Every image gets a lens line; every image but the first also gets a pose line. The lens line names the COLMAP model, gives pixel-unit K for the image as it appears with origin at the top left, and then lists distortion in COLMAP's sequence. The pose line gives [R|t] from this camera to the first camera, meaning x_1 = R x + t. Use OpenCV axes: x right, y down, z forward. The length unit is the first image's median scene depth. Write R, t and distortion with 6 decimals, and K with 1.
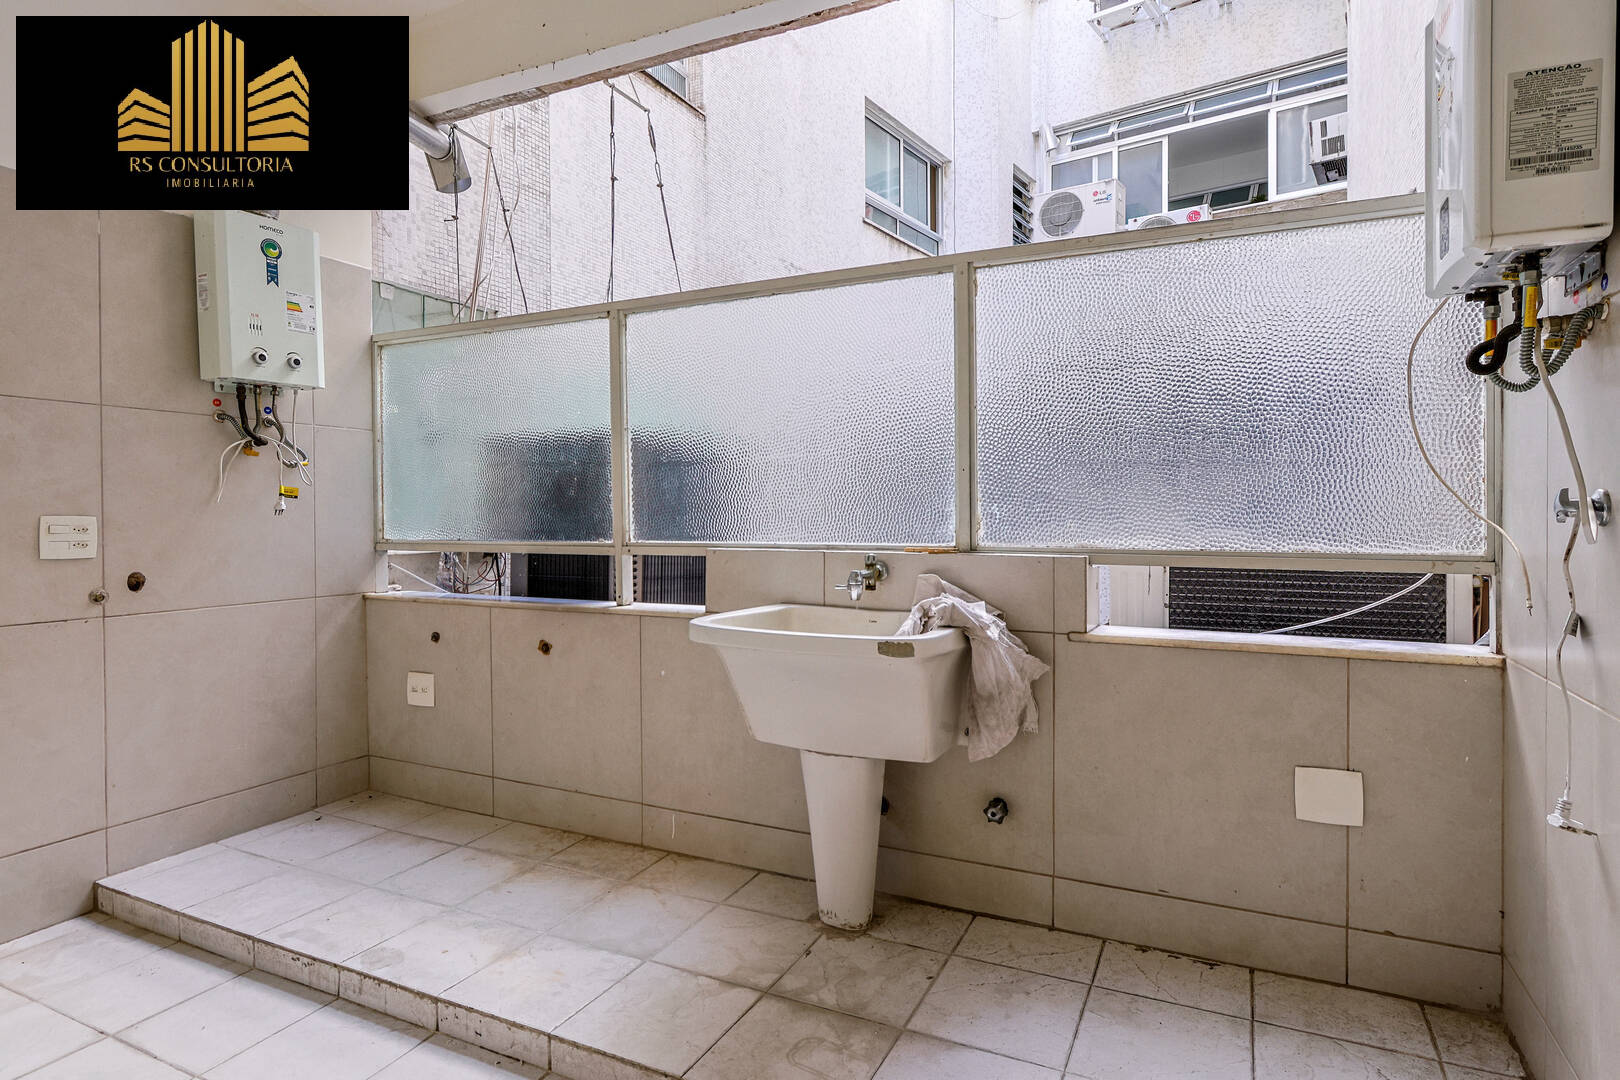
lens RADIAL K [[834.2, 0, 809.9], [0, 834.2, 508.9], [0, 0, 1]] dist [-0.003659, -0.000020]
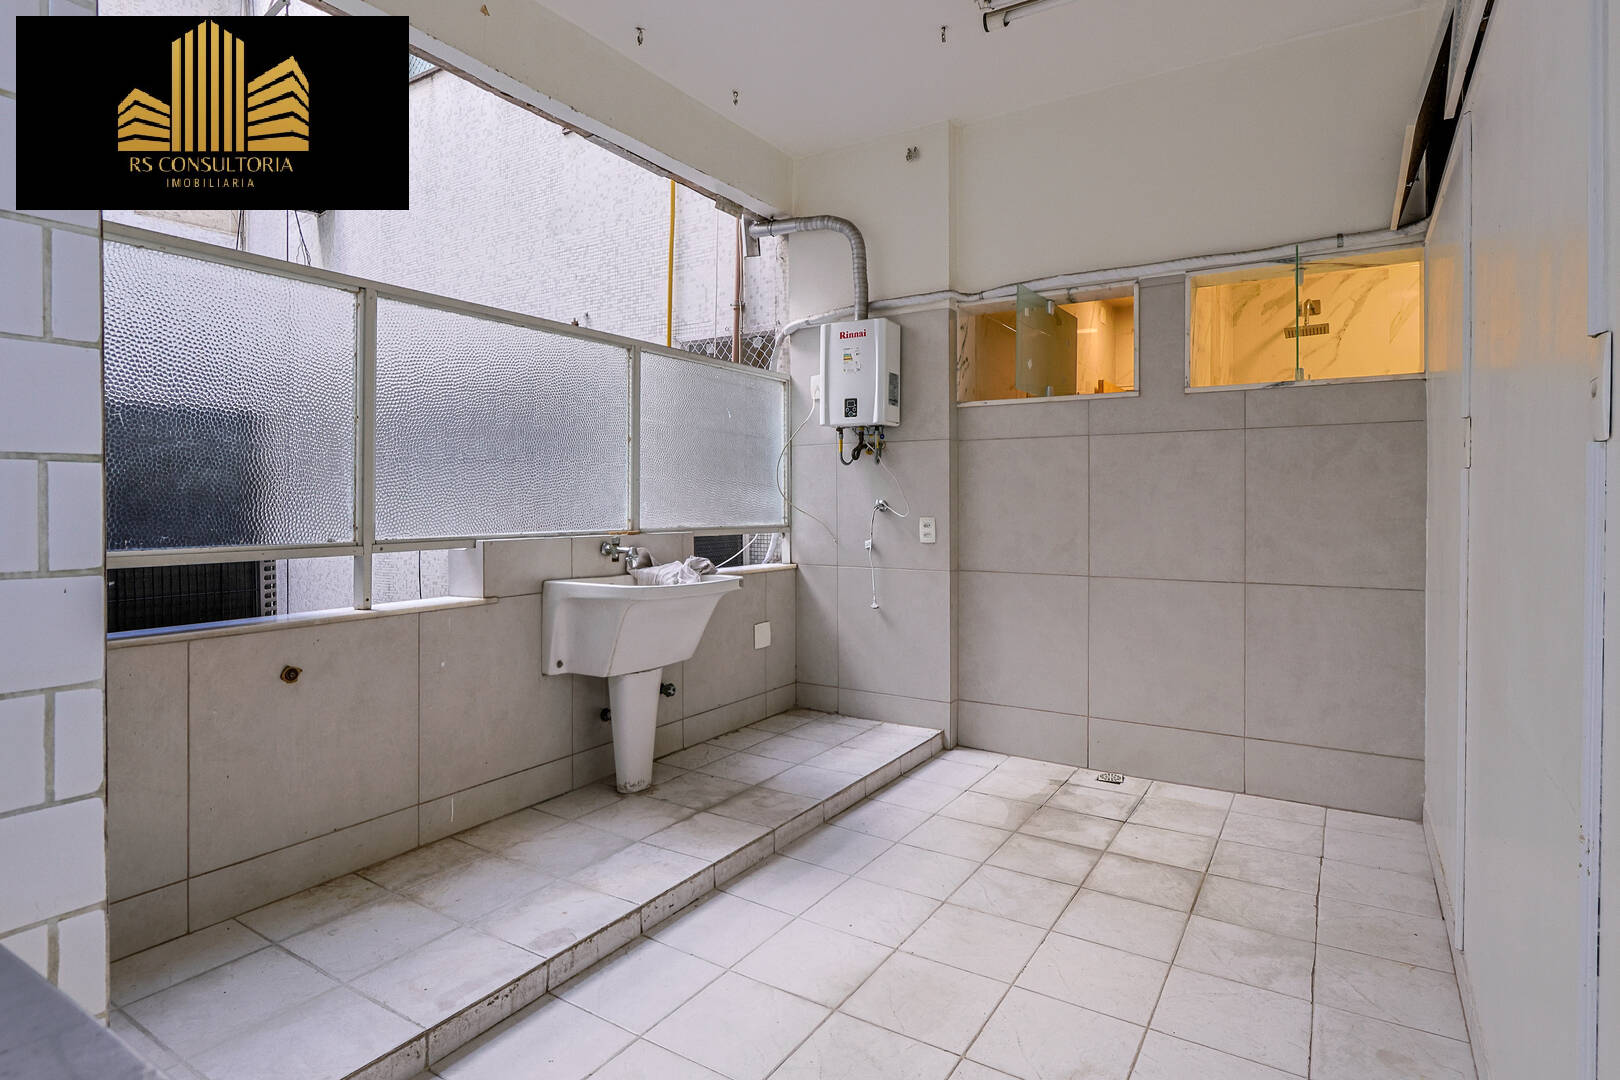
lens RADIAL K [[817.4, 0, 843.1], [0, 817.4, 507.0], [0, 0, 1]] dist [-0.000568, 0.000351]
pose [[0.116612, -0.001569, 0.993176, -1.349609], [0.000197, 0.999999, 0.001556, 0.000958], [-0.993178, 0.000014, 0.116612, 0.478241]]
